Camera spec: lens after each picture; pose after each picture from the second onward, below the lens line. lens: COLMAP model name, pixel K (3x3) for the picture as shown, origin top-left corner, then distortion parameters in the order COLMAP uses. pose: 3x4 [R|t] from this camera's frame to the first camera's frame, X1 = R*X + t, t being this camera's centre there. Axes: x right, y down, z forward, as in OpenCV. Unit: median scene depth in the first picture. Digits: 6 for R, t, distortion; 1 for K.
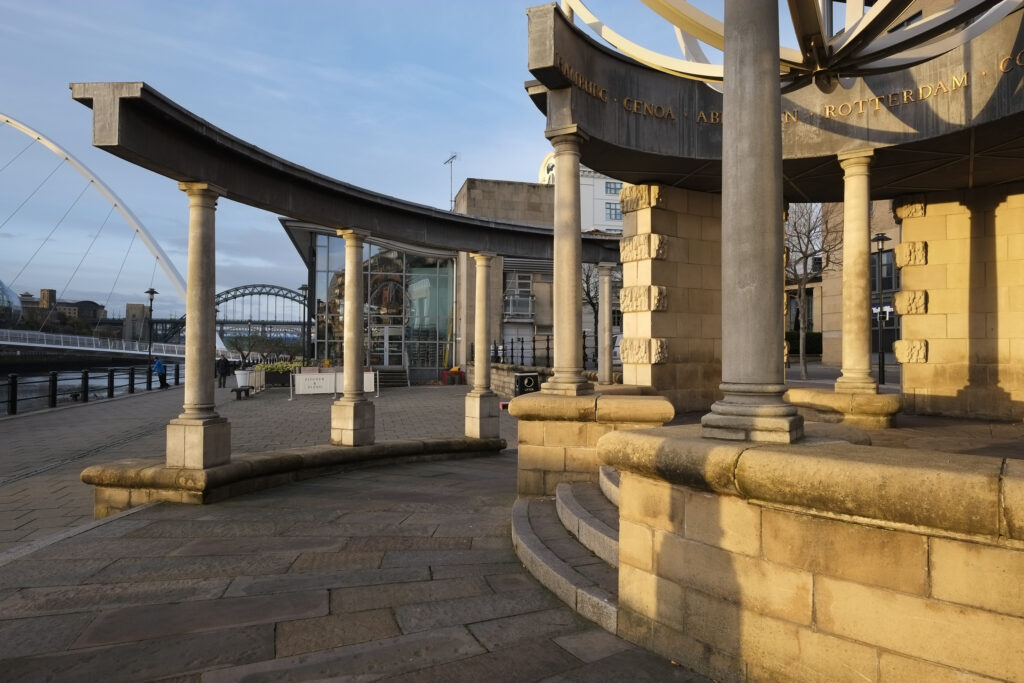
lens RADIAL K [[636.4, 0, 511.8], [0, 636.4, 338.7], [0, 0, 1]] dist [-0.004541, 0.001197]
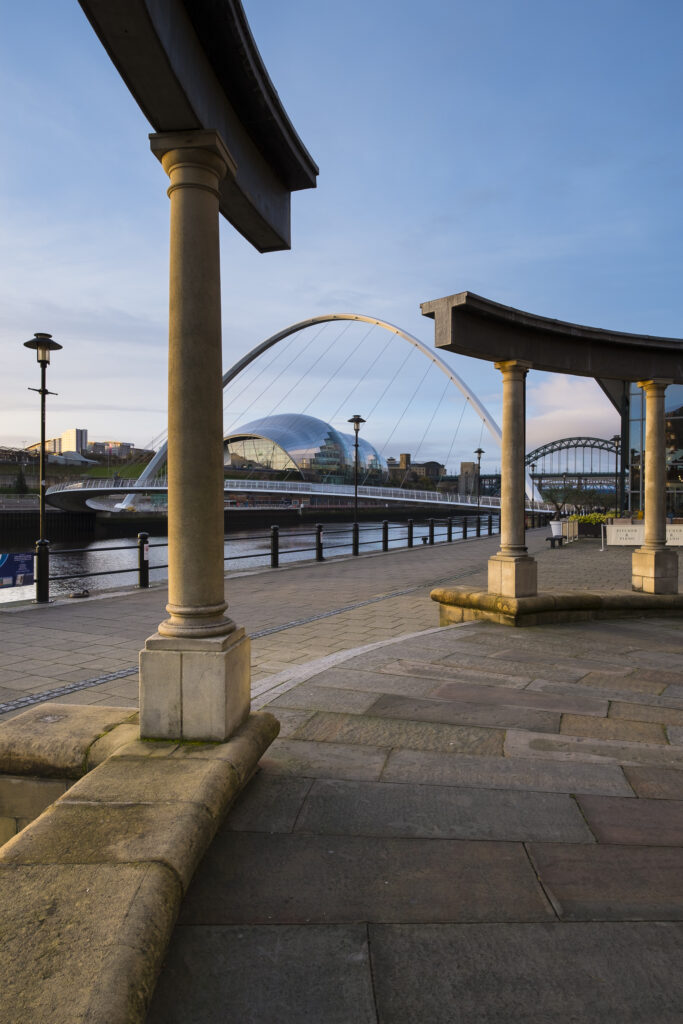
lens RADIAL K [[636.4, 0, 341.5], [0, 636.4, 512.0], [0, 0, 1]] dist [-0.004541, 0.001197]
pose [[0.744356, 0.005254, -0.667763, 0.064603], [0.016918, 0.999500, 0.026722, 0.002874], [0.667569, -0.031188, 0.743894, -0.099541]]
